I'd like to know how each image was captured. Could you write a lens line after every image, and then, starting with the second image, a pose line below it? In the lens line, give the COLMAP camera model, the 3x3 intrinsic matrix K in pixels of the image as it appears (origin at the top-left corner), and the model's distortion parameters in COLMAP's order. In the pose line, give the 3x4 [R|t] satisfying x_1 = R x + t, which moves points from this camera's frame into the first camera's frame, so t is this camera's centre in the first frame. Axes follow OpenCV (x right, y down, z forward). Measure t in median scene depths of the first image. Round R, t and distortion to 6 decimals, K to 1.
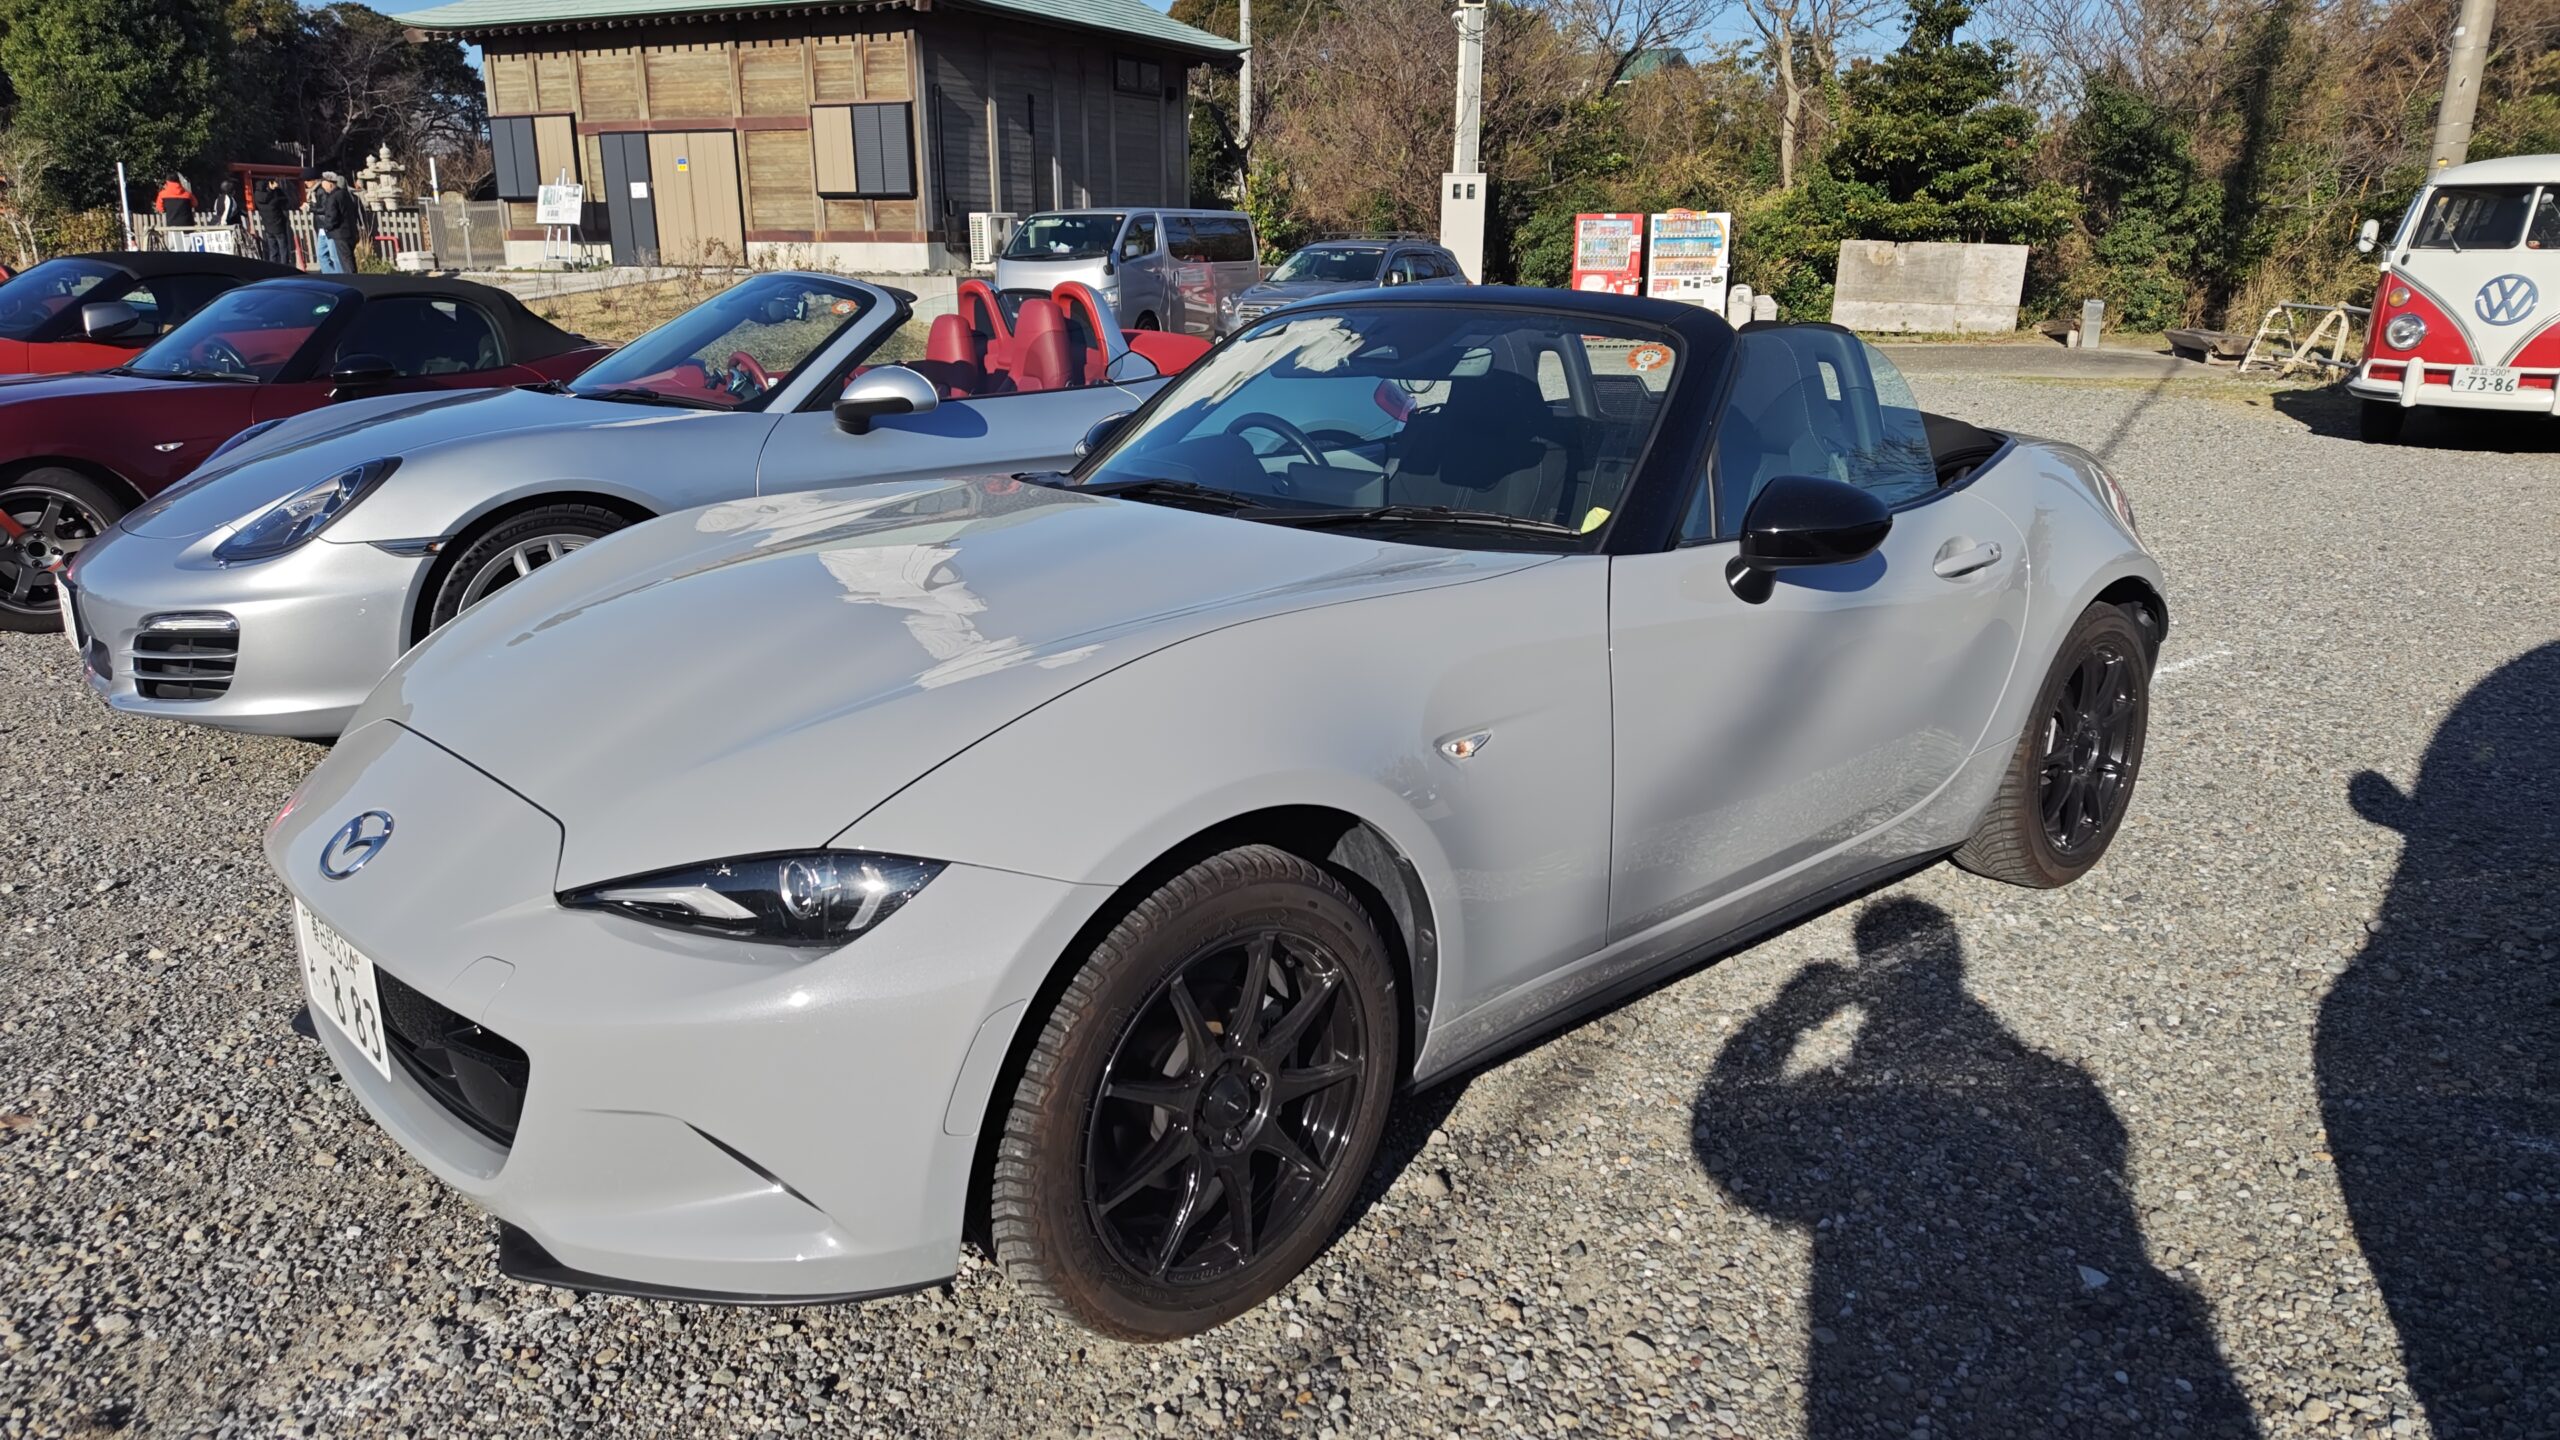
lens RADIAL K [[1705.4, 0, 1280.0], [0, 1705.4, 720.0], [0, 0, 1]] dist [0.045053, -0.052947]
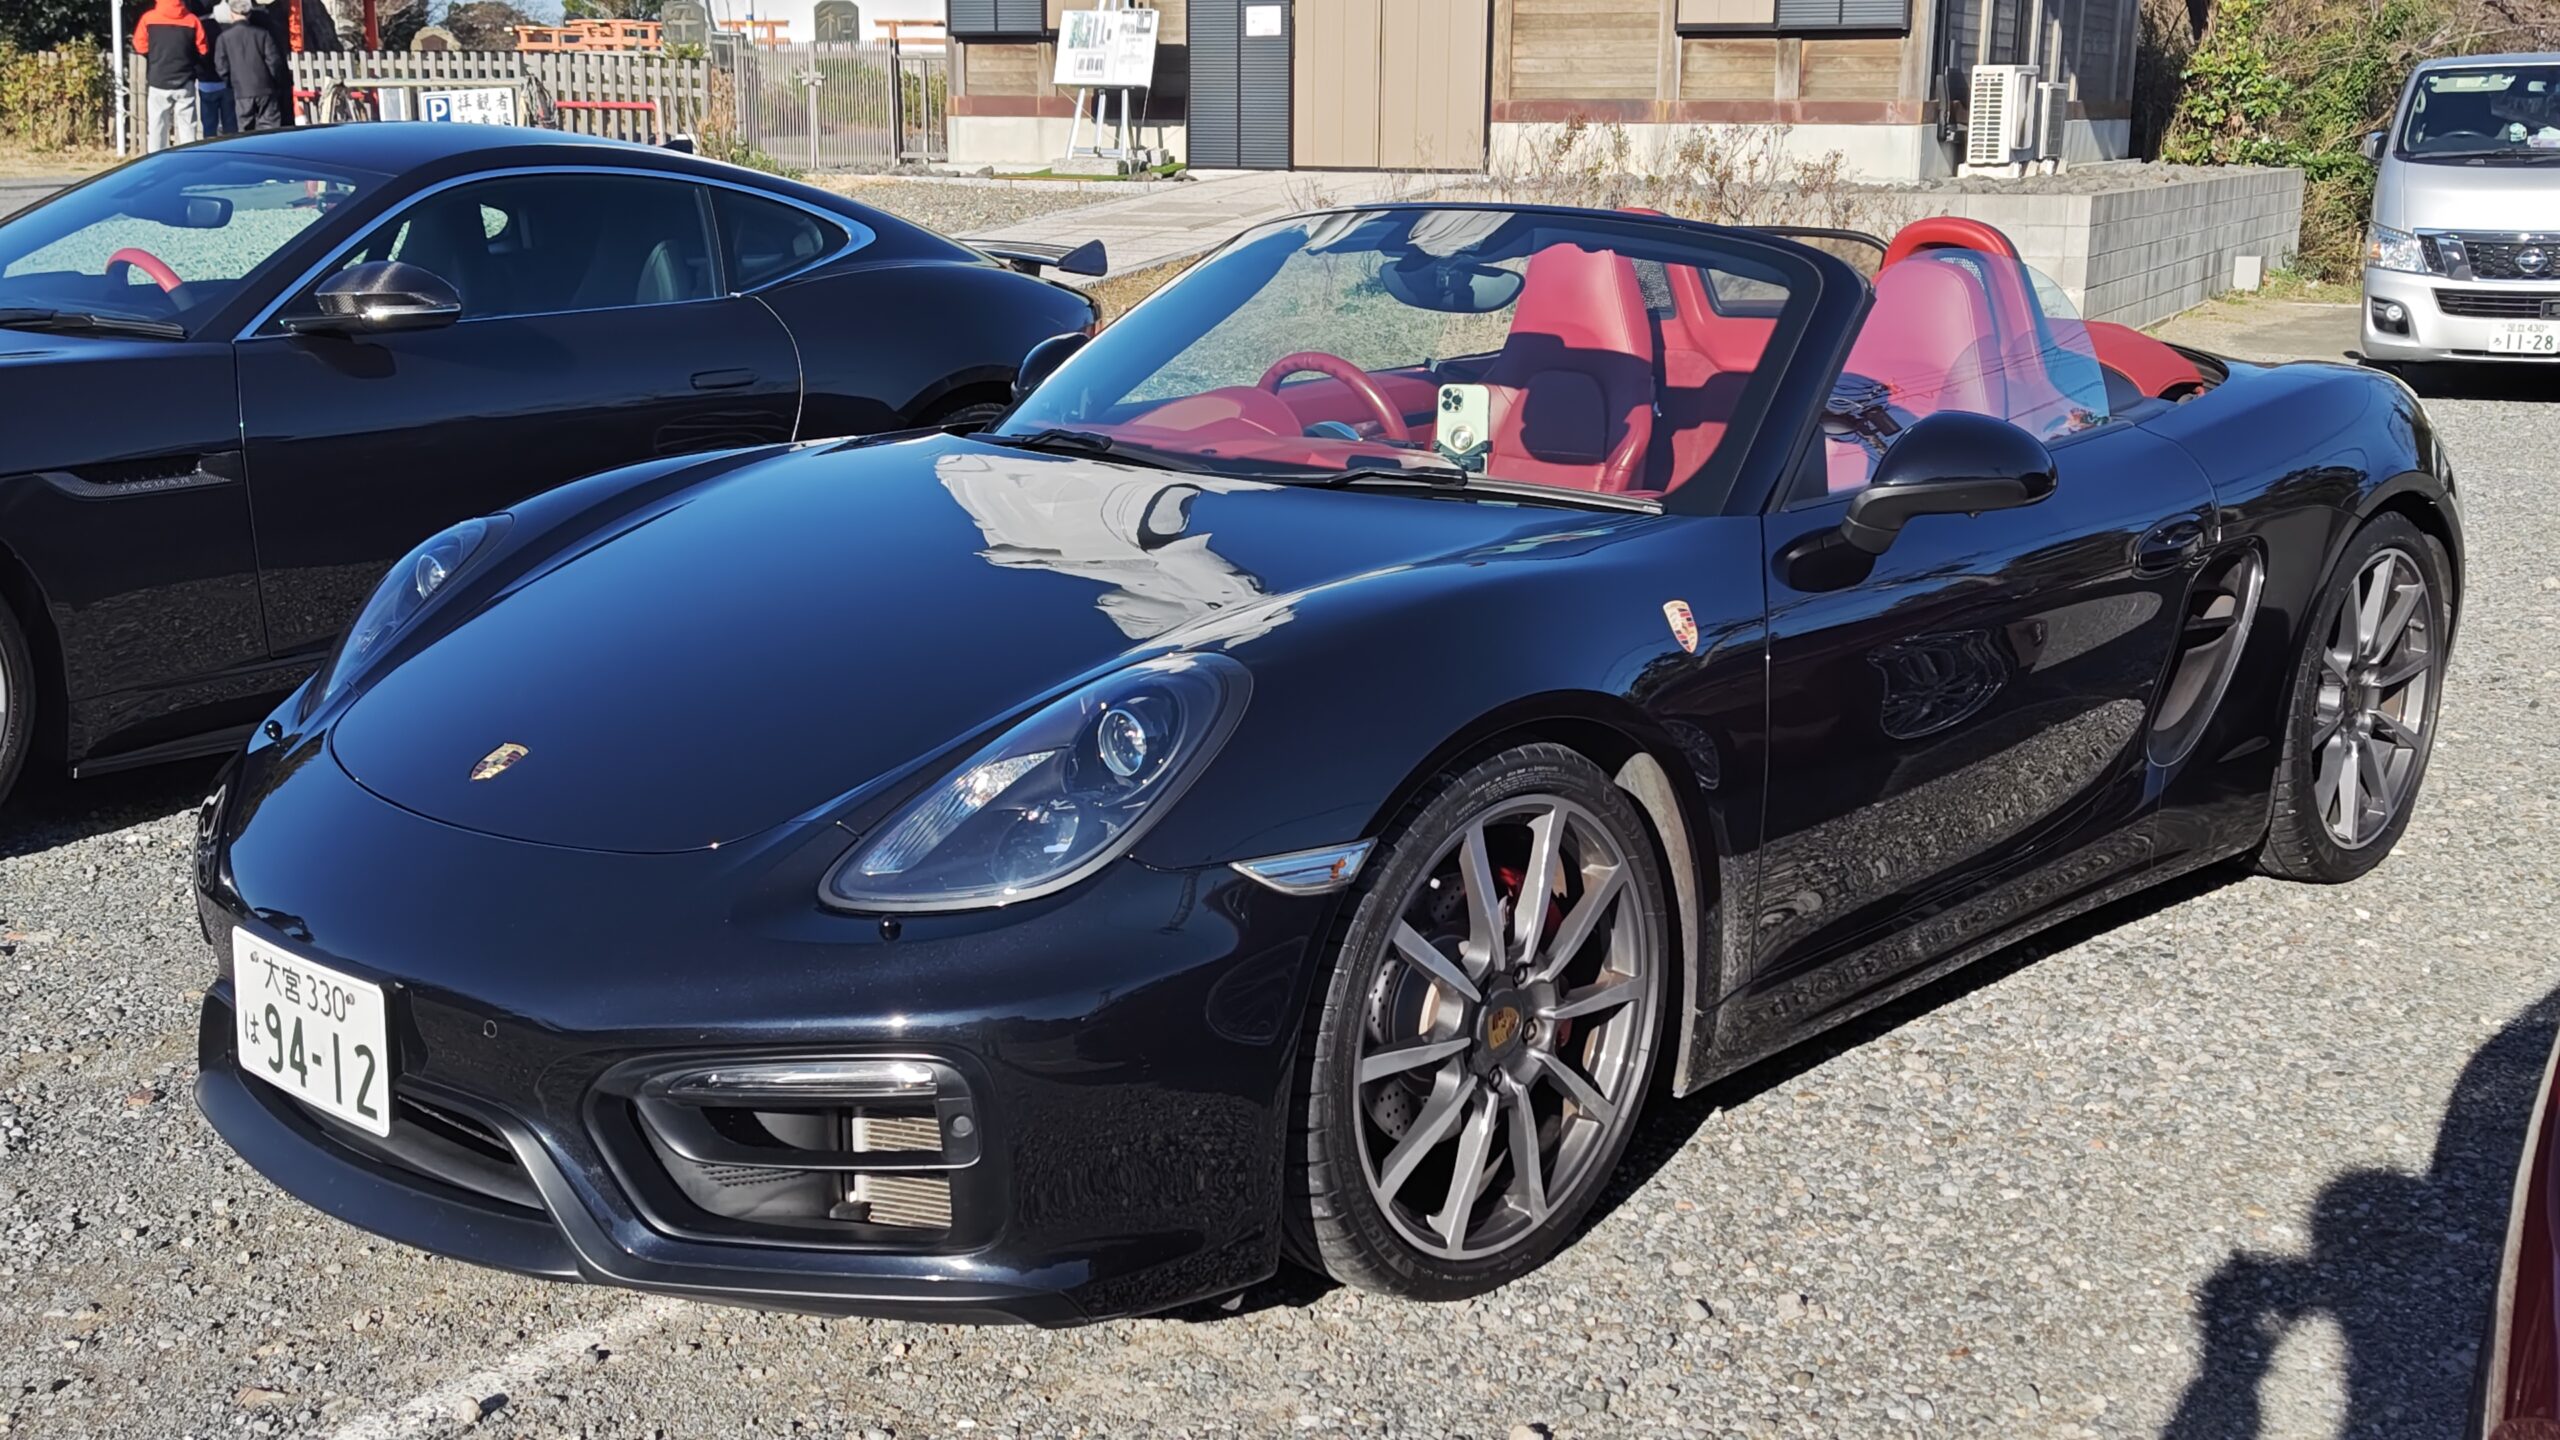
lens RADIAL K [[2622.4, 0, 1280.0], [0, 2622.4, 720.0], [0, 0, 1]] dist [0.118761, -0.231573]
pose [[0.998975, 0.019230, -0.040984, -0.334598], [-0.021180, 0.998638, -0.047690, -0.064039], [0.040011, 0.048509, 0.998021, 0.228788]]
